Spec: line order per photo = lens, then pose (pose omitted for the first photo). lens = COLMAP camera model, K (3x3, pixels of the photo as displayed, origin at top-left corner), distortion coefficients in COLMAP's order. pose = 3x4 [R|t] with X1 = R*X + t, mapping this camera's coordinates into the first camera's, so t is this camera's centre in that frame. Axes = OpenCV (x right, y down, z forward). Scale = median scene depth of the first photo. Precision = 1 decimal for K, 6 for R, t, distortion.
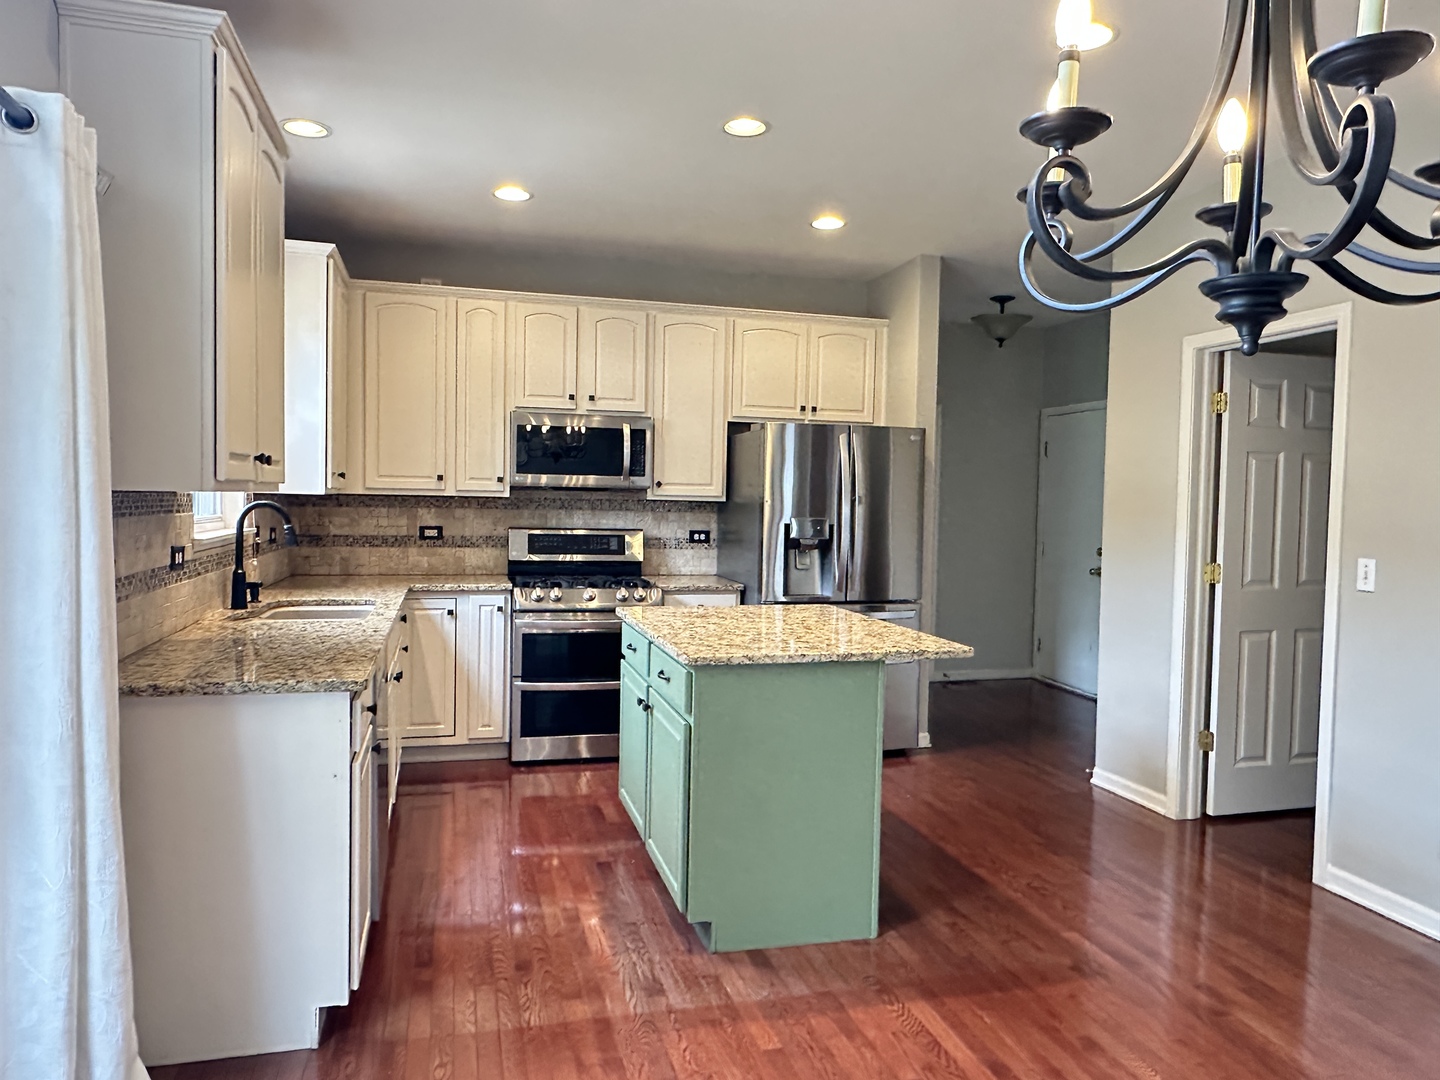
lens RADIAL K [[985.6, 0, 716.9], [0, 985.6, 540.2], [0, 0, 1]] dist [-0.010028, -0.004167]
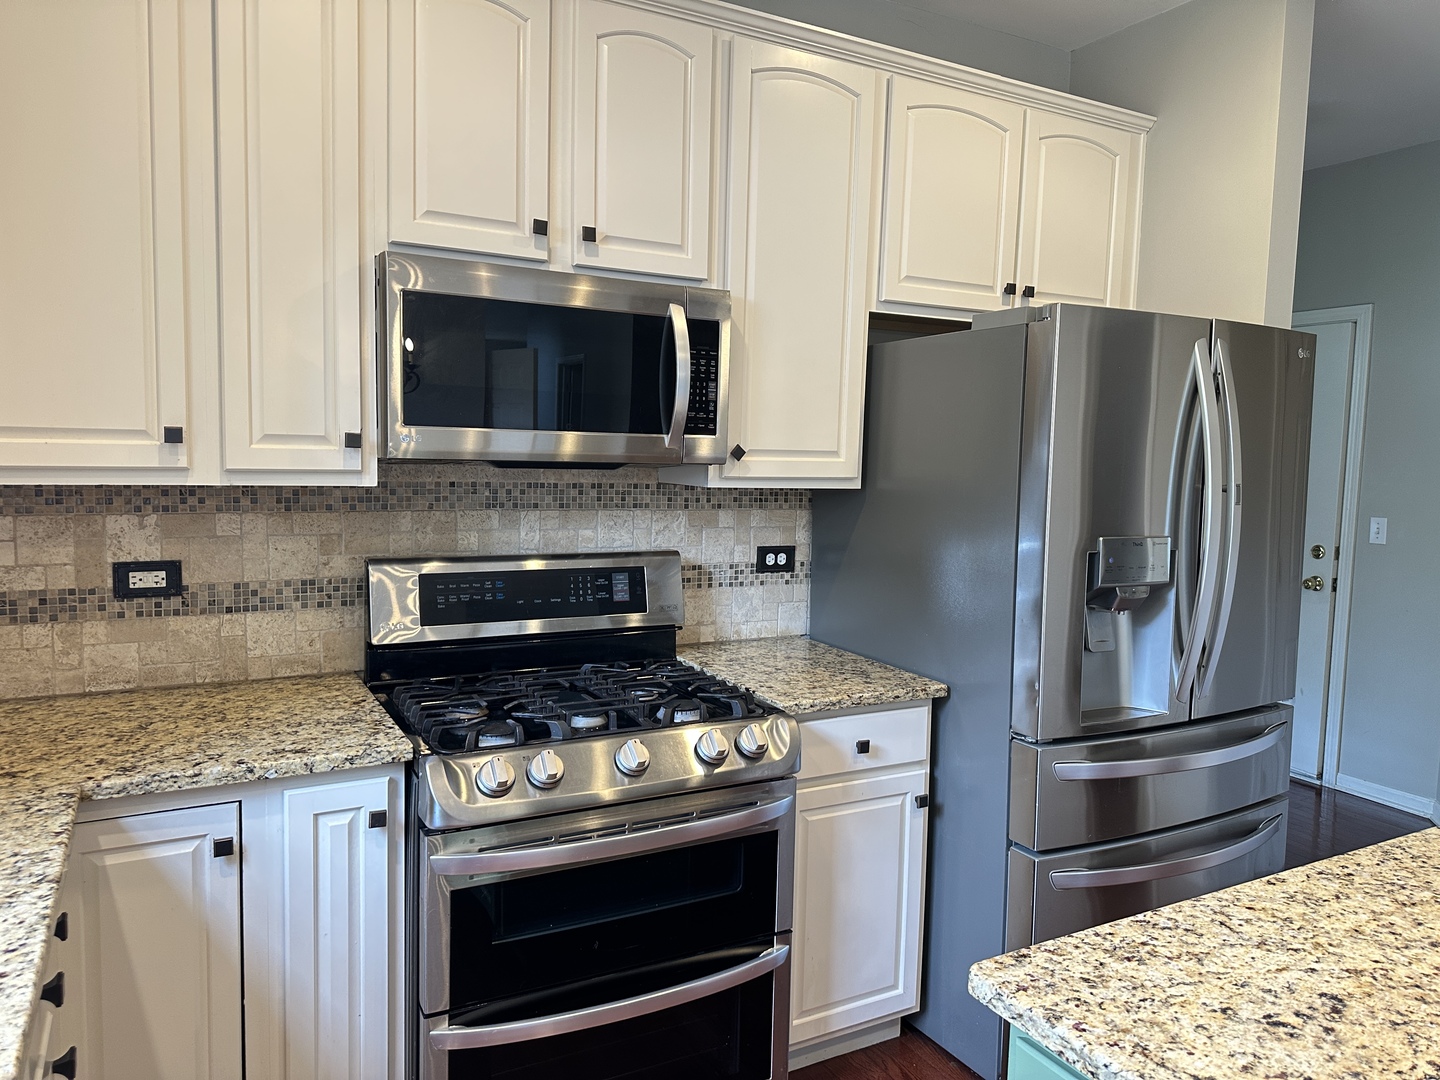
lens RADIAL K [[1022.6, 0, 732.8], [0, 1022.6, 533.9], [0, 0, 1]] dist [0.019591, -0.022377]
pose [[0.970709, -0.015285, 0.239773, -0.170906], [0.002498, 0.998563, 0.053539, -0.046239], [-0.240247, -0.051372, 0.969352, 0.580160]]
